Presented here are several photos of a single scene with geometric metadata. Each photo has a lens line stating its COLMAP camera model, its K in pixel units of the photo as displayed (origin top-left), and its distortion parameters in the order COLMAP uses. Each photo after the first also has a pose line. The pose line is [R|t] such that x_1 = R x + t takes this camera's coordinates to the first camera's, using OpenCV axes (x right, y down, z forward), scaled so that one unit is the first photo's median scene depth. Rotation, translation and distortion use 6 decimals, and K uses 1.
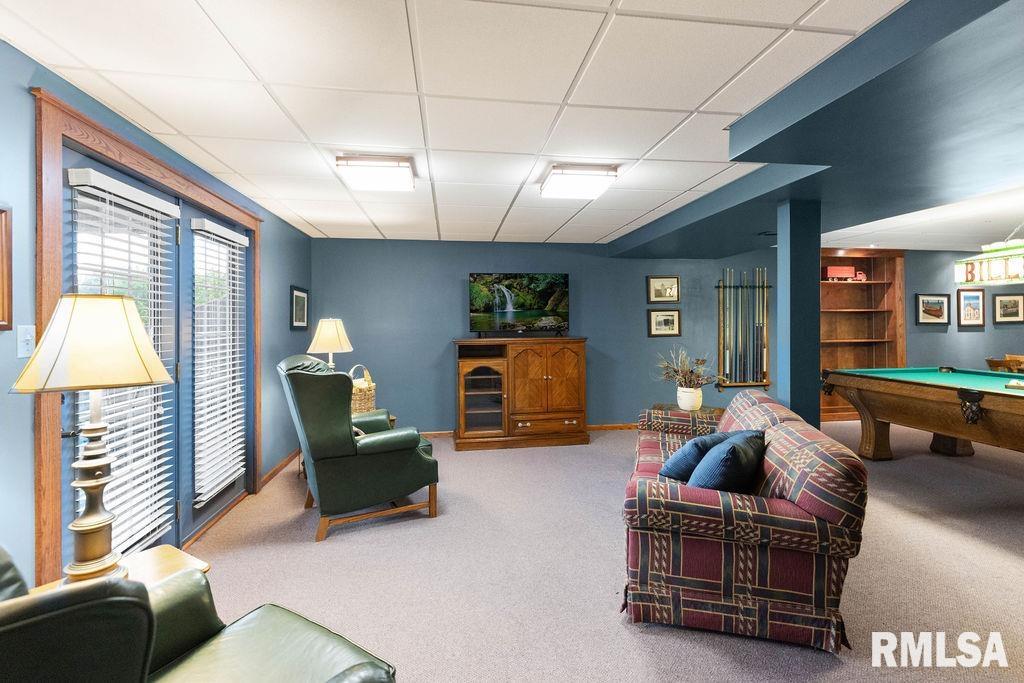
lens RADIAL K [[467.7, 0, 514.6], [0, 467.7, 324.6], [0, 0, 1]] dist [-0.000122, 0.000005]
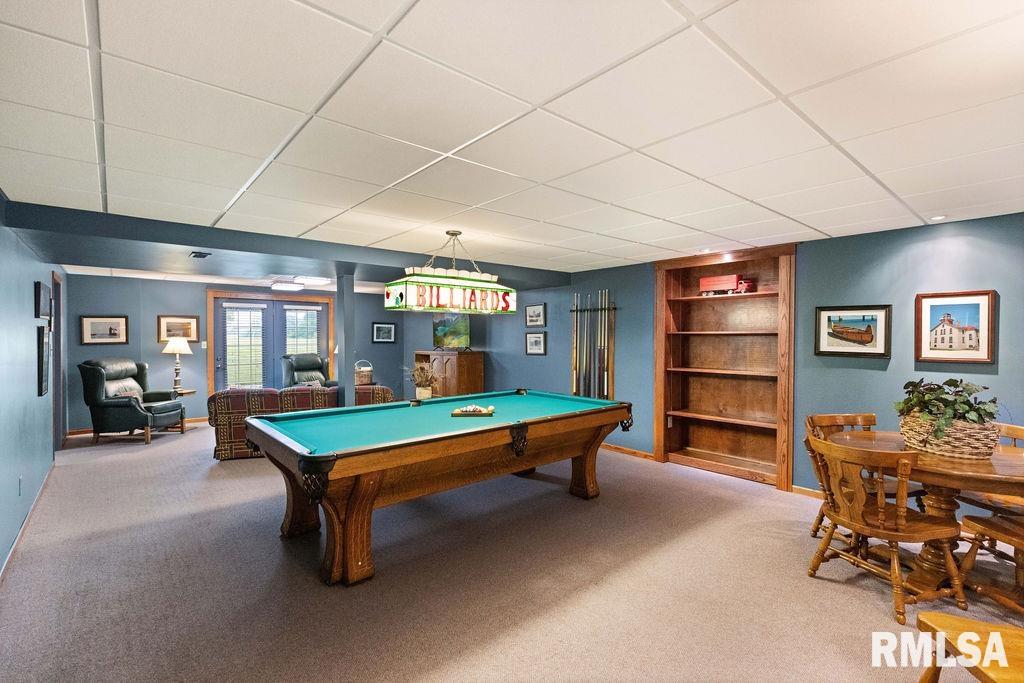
lens RADIAL K [[461.9, 0, 508.0], [0, 461.9, 335.3], [0, 0, 1]] dist [0.001539, -0.000033]
pose [[0.530632, 0.006972, -0.847573, 1.178483], [-0.006819, 0.999969, 0.003957, -0.026342], [0.847575, 0.003680, 0.530663, 0.291227]]
